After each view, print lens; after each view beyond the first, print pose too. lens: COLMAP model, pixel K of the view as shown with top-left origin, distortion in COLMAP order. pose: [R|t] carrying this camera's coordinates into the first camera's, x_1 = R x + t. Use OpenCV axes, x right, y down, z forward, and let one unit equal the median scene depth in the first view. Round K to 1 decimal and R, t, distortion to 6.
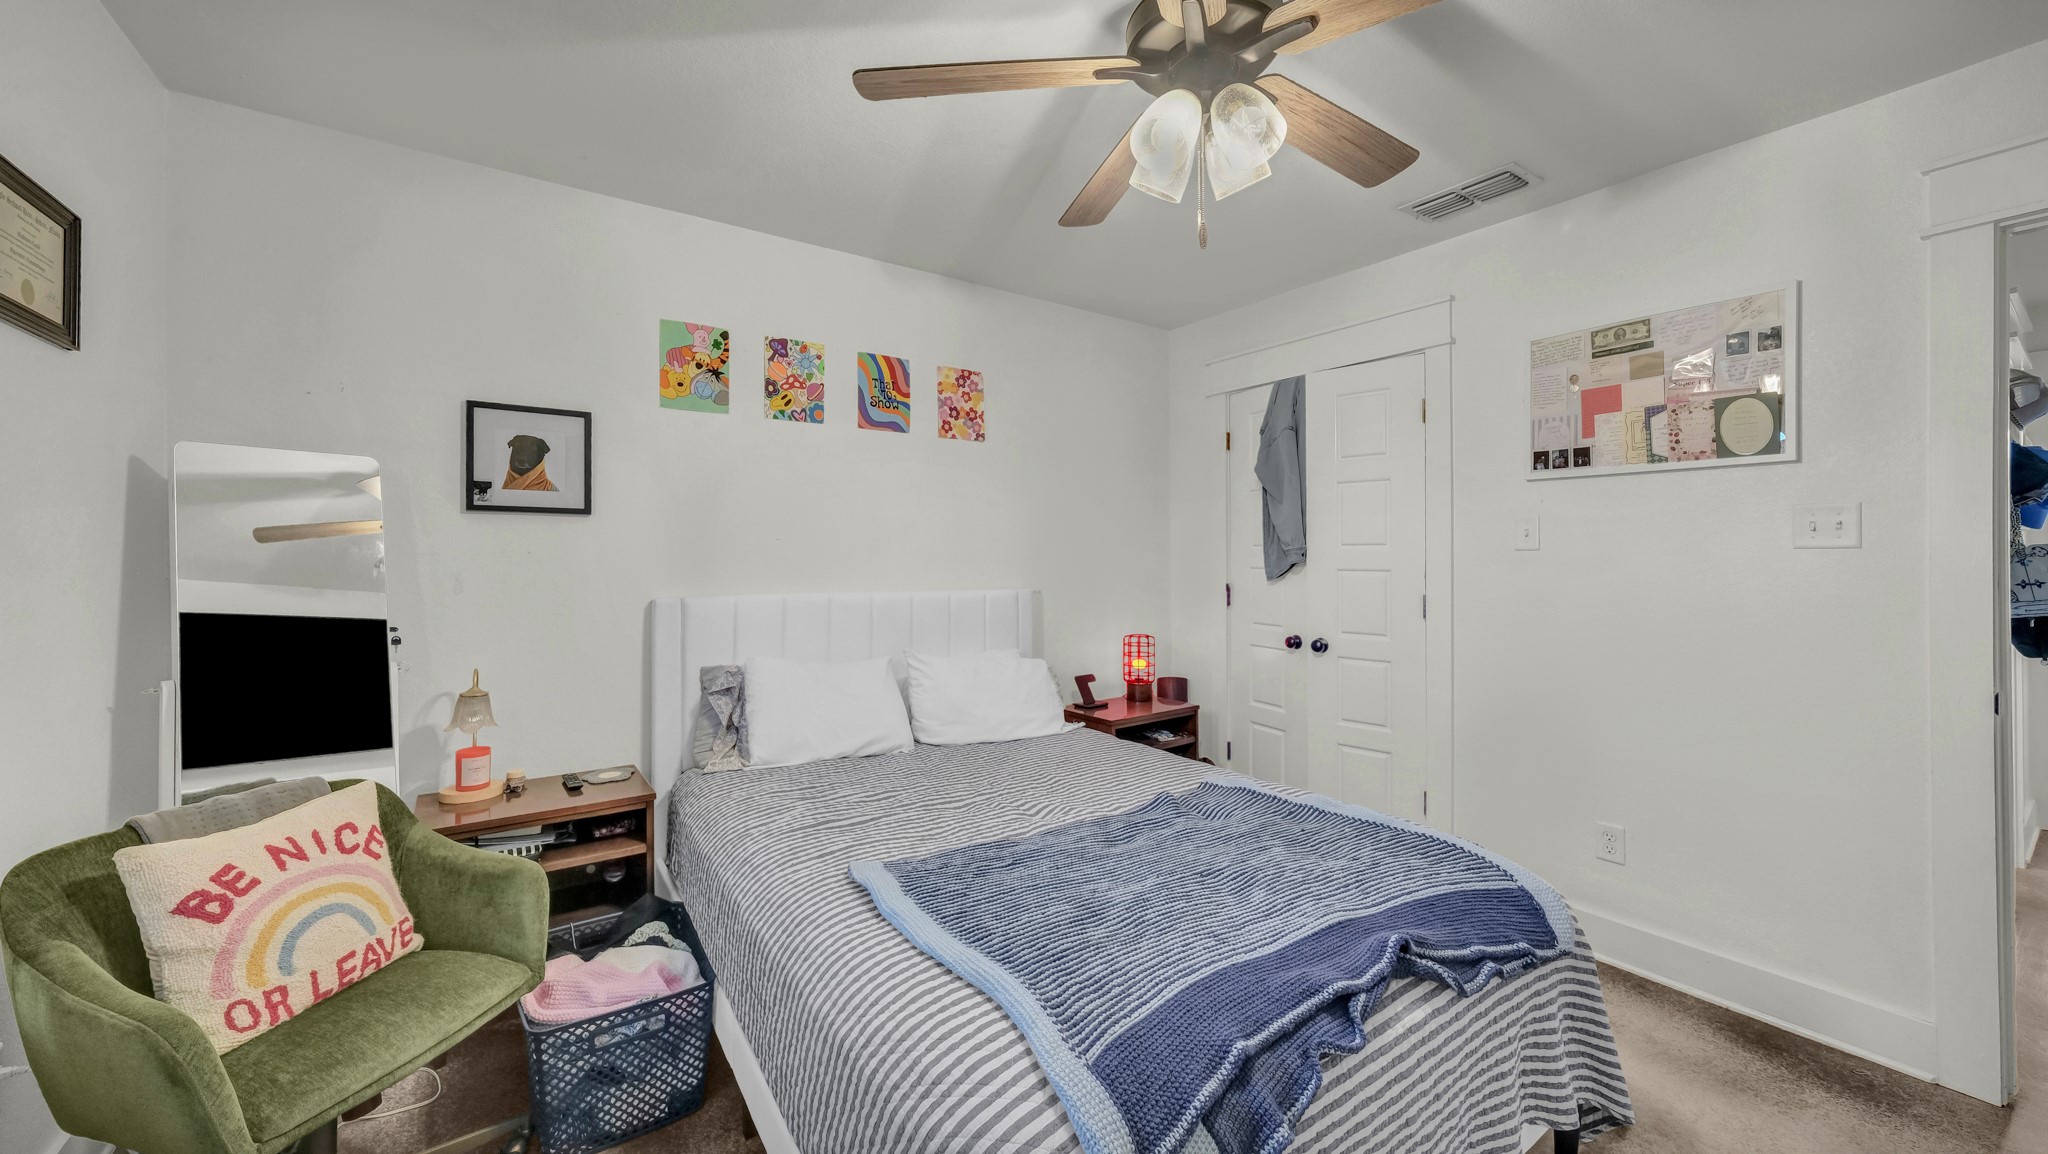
lens RADIAL K [[735.7, 0, 1020.1], [0, 735.7, 543.2], [0, 0, 1]] dist [-0.000220, 0.000075]
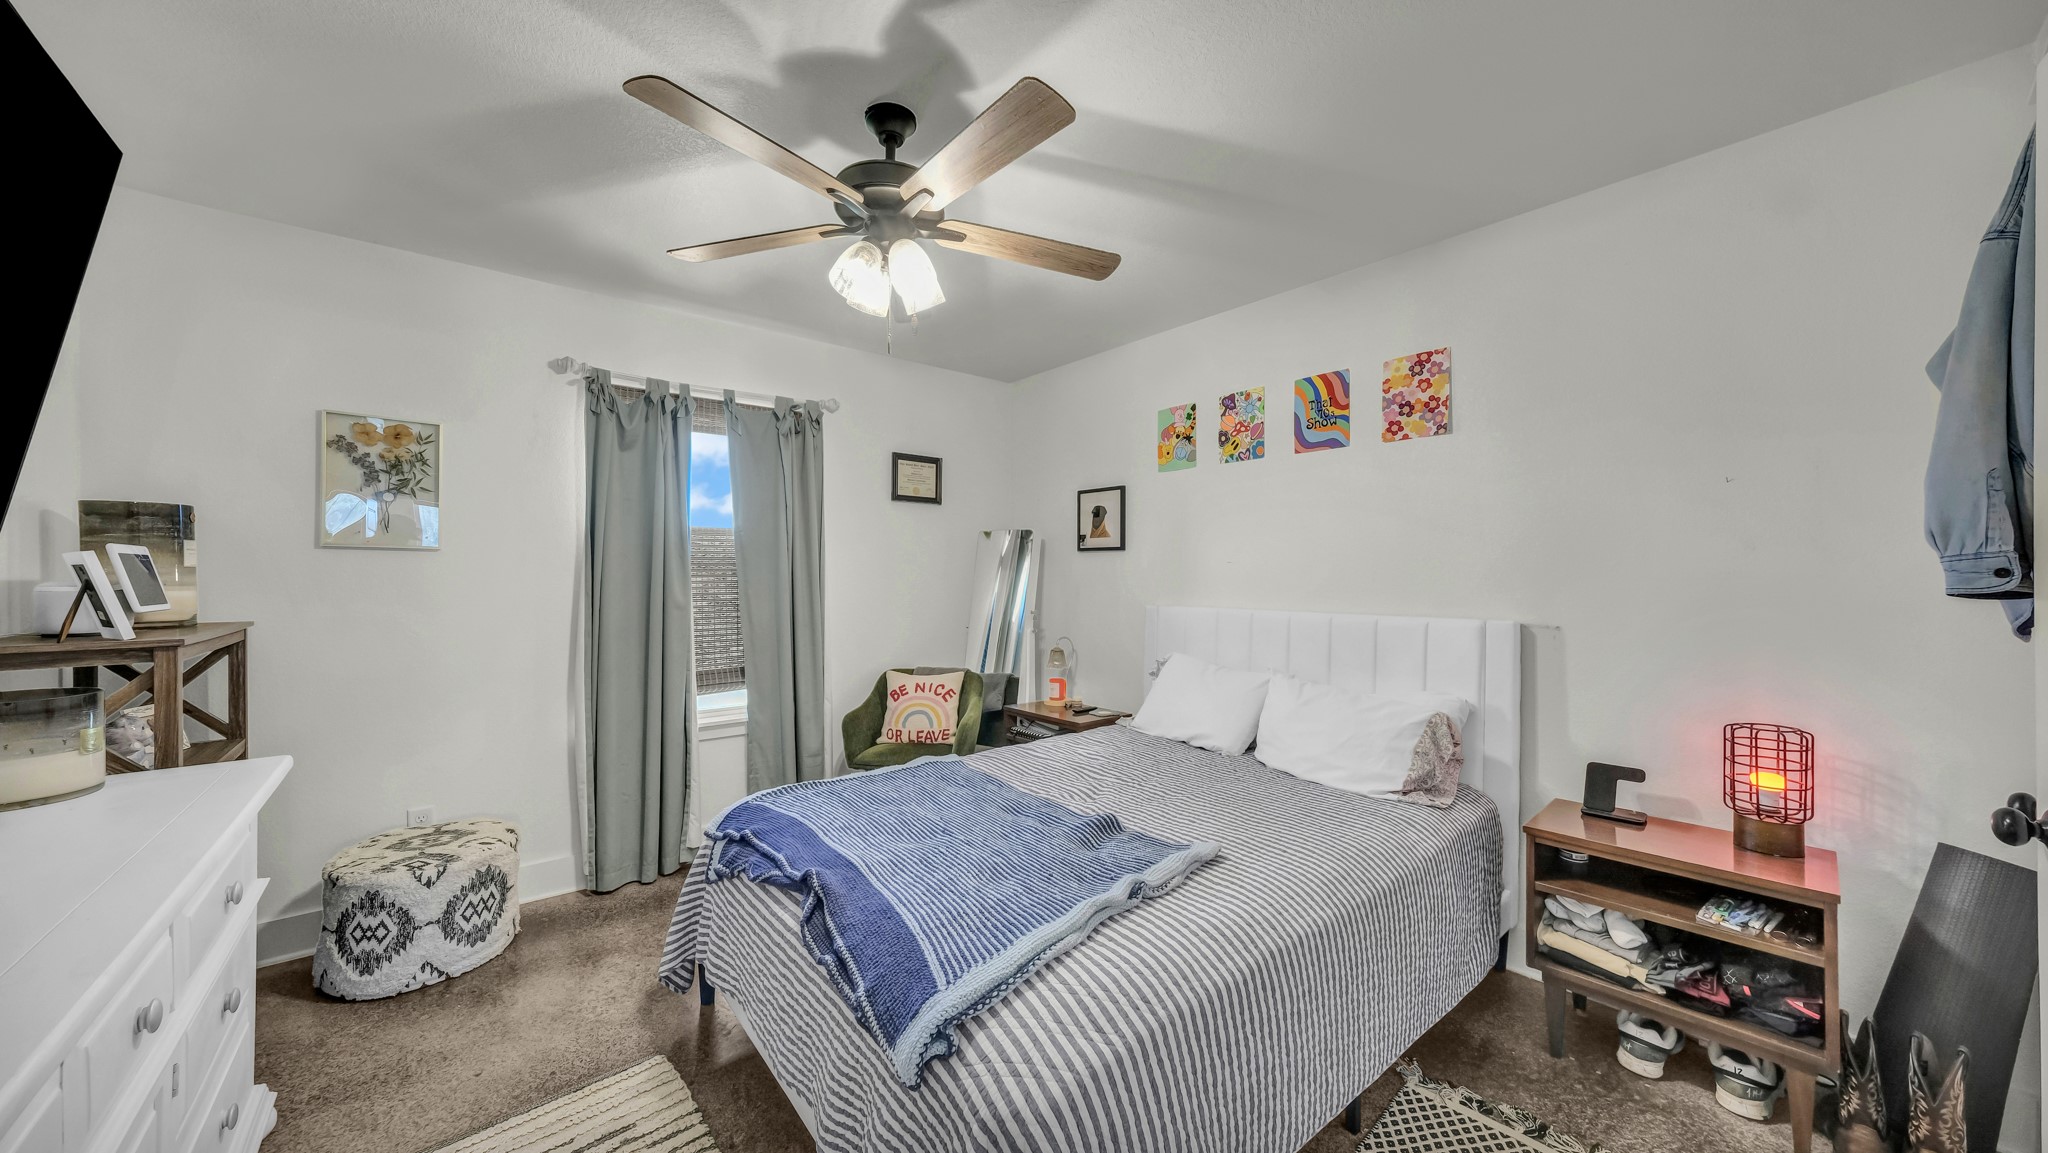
lens RADIAL K [[695.1, 0, 1016.6], [0, 695.1, 571.9], [0, 0, 1]] dist [-0.001840, -0.000004]
pose [[0.109264, -0.006351, -0.993992, 0.755392], [0.015638, 0.999867, -0.004670, 0.009587], [0.993890, -0.015034, 0.109349, 0.526006]]
